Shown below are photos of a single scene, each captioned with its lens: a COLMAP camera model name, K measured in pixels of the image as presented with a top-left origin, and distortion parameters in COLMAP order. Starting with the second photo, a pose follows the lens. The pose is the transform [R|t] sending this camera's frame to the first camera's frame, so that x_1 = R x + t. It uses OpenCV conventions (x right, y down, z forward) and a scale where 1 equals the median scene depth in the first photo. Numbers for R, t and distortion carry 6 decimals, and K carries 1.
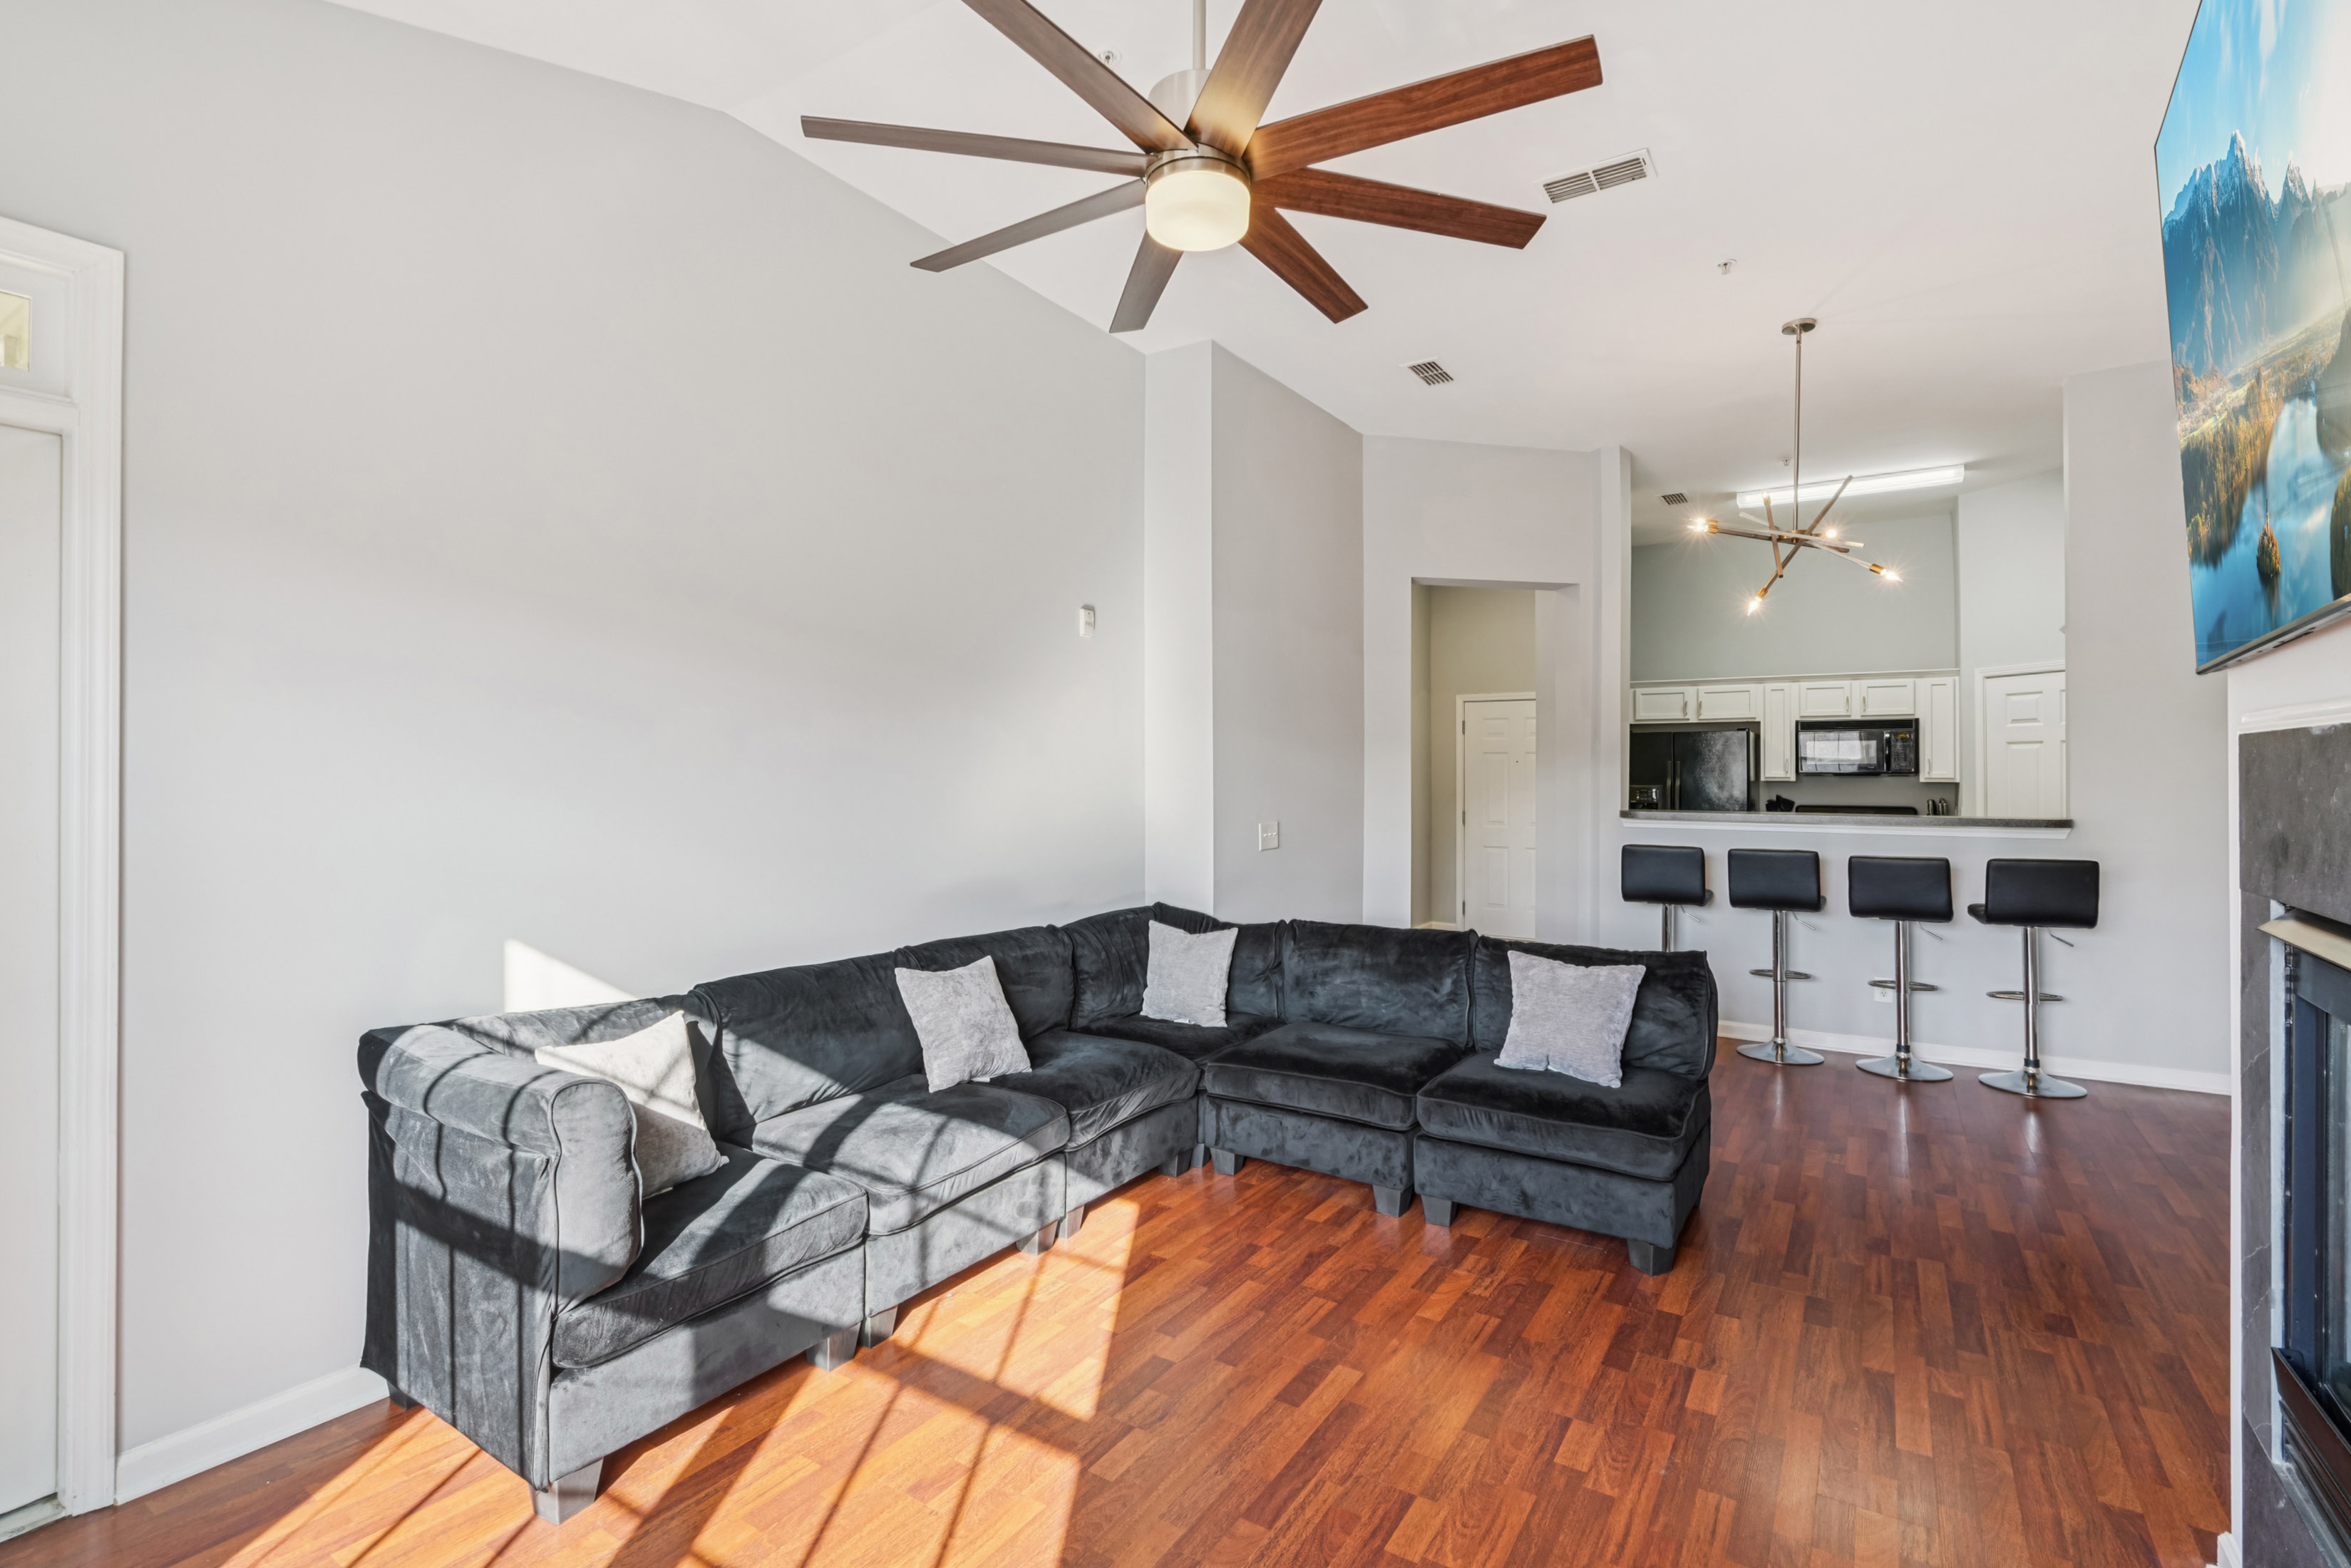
lens RADIAL K [[1070.1, 0, 1161.8], [0, 1070.1, 781.8], [0, 0, 1]] dist [-0.003153, 0.001929]
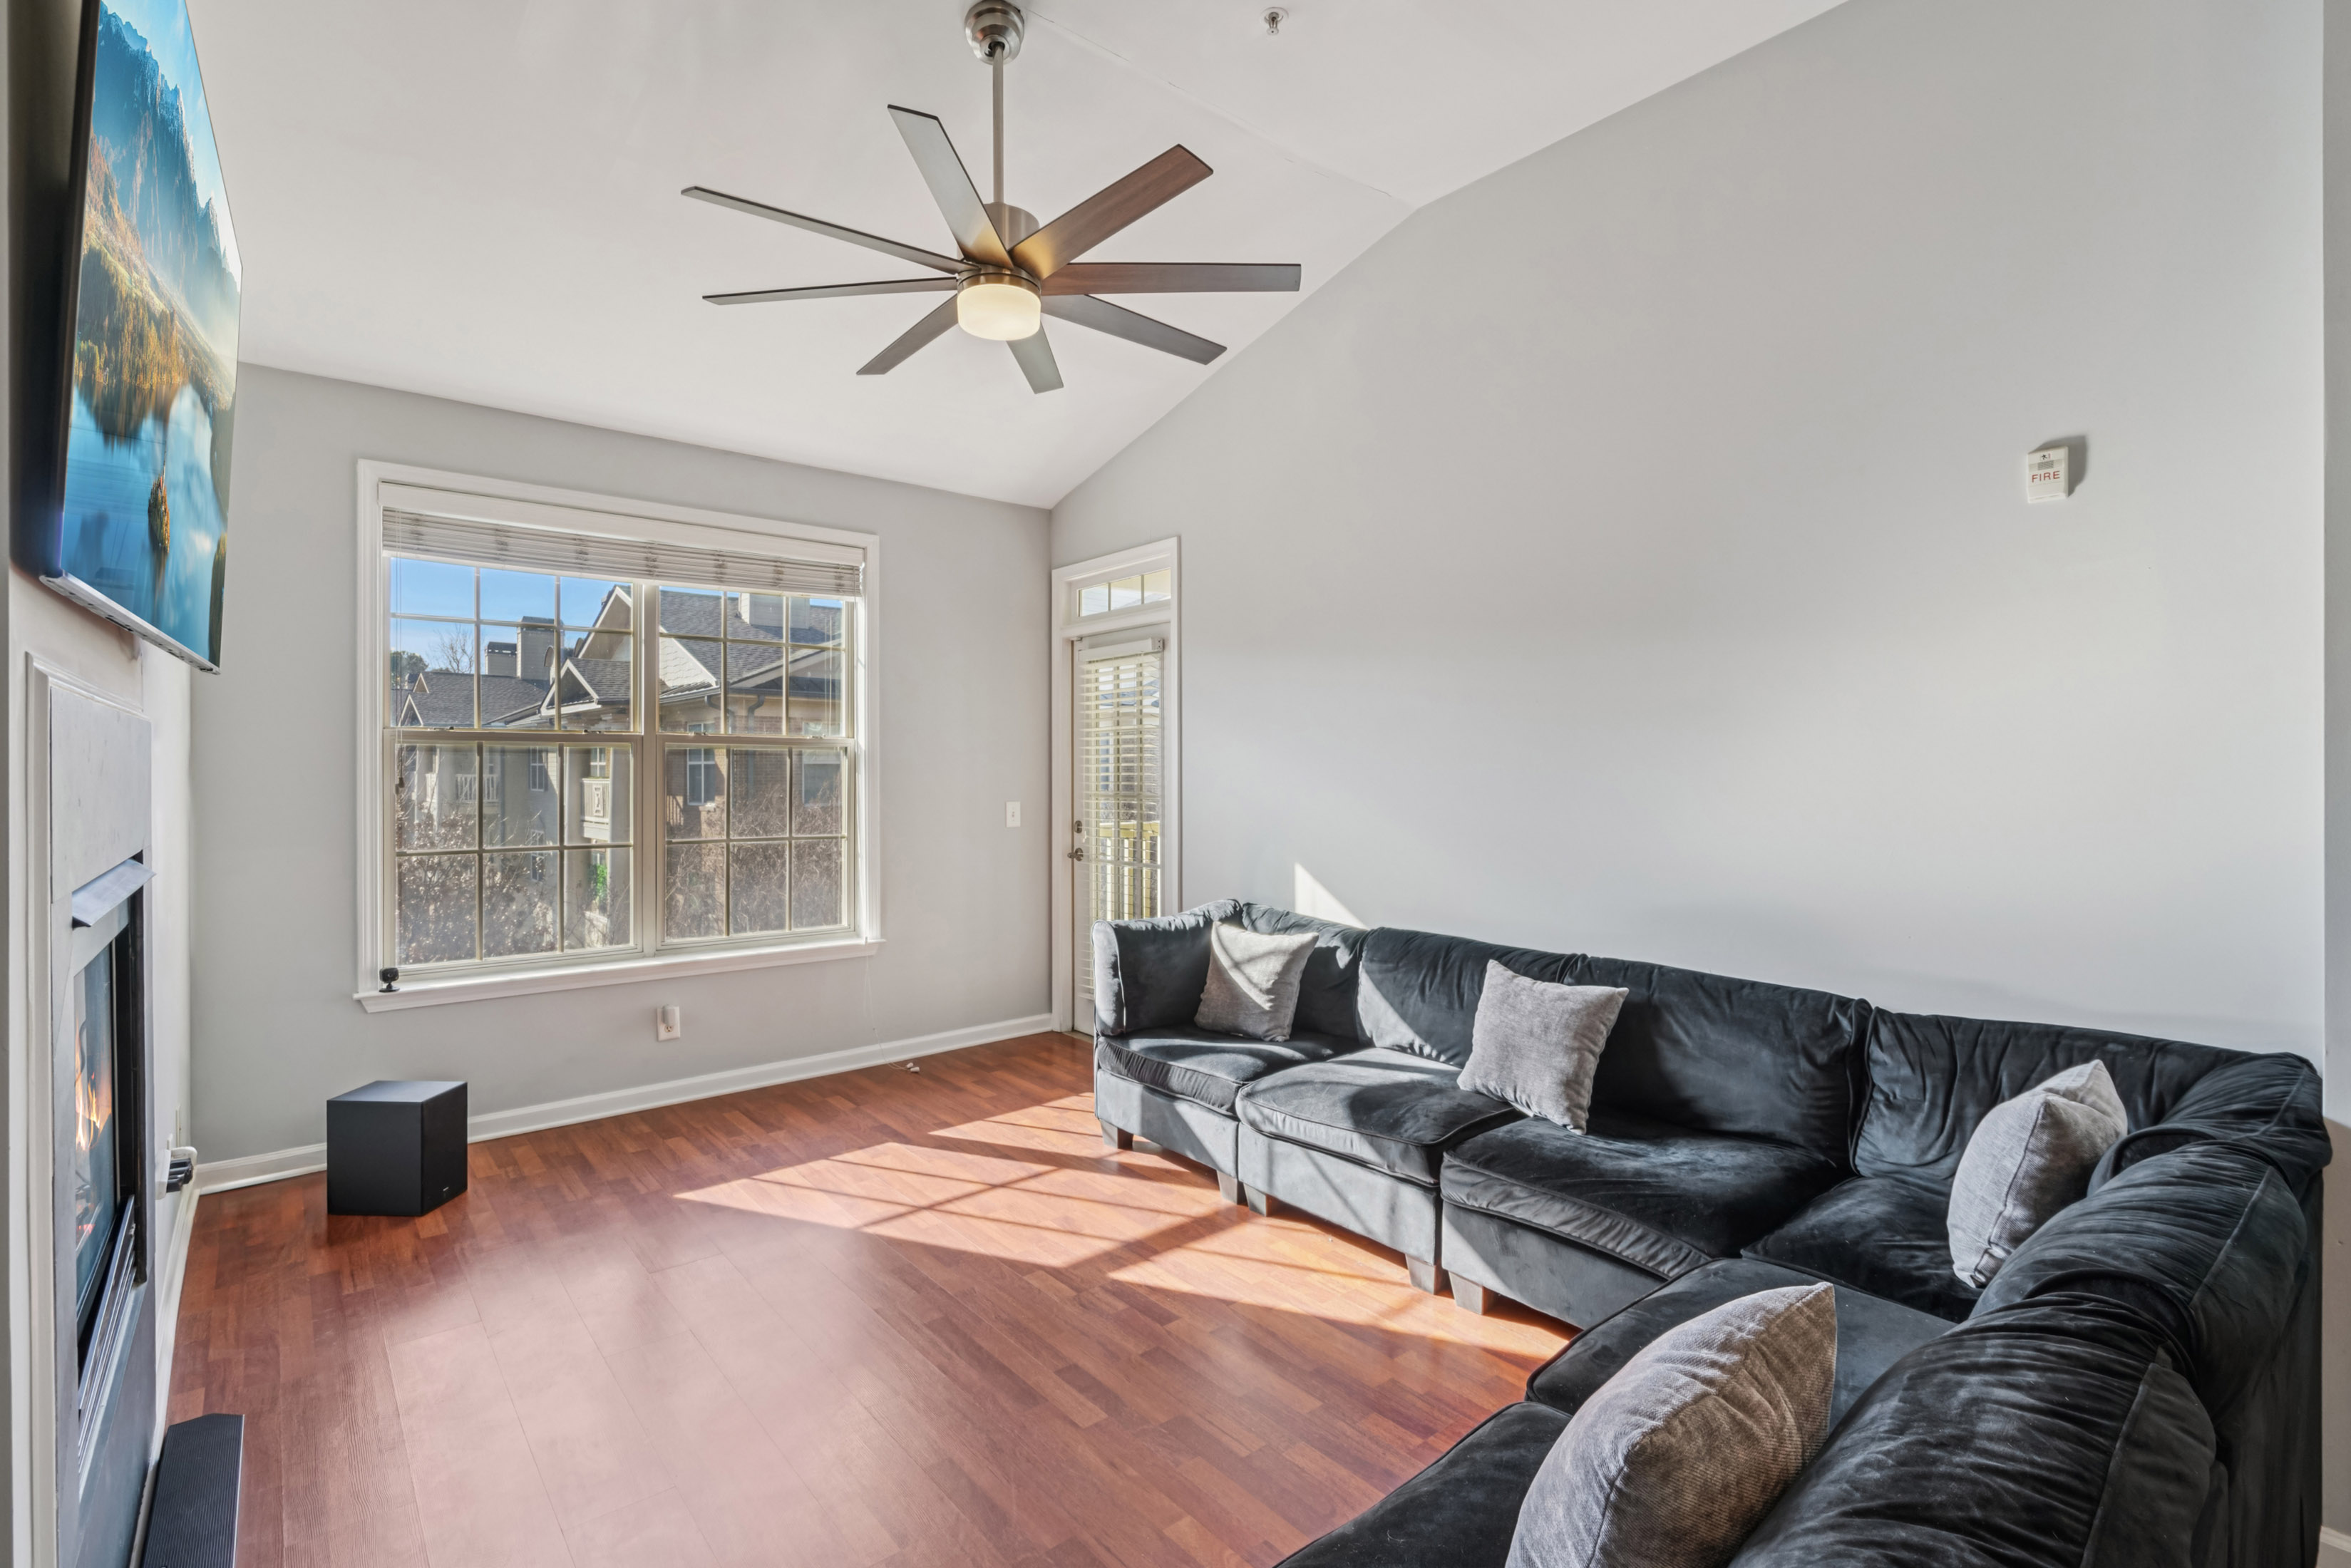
lens RADIAL K [[1070.1, 0, 1161.8], [0, 1070.1, 781.8], [0, 0, 1]] dist [-0.003153, 0.001929]
pose [[-0.274379, 0.024936, -0.961298, 0.988404], [-0.001855, 0.999648, 0.026461, -0.016744], [0.961620, 0.009043, -0.274236, 1.256689]]
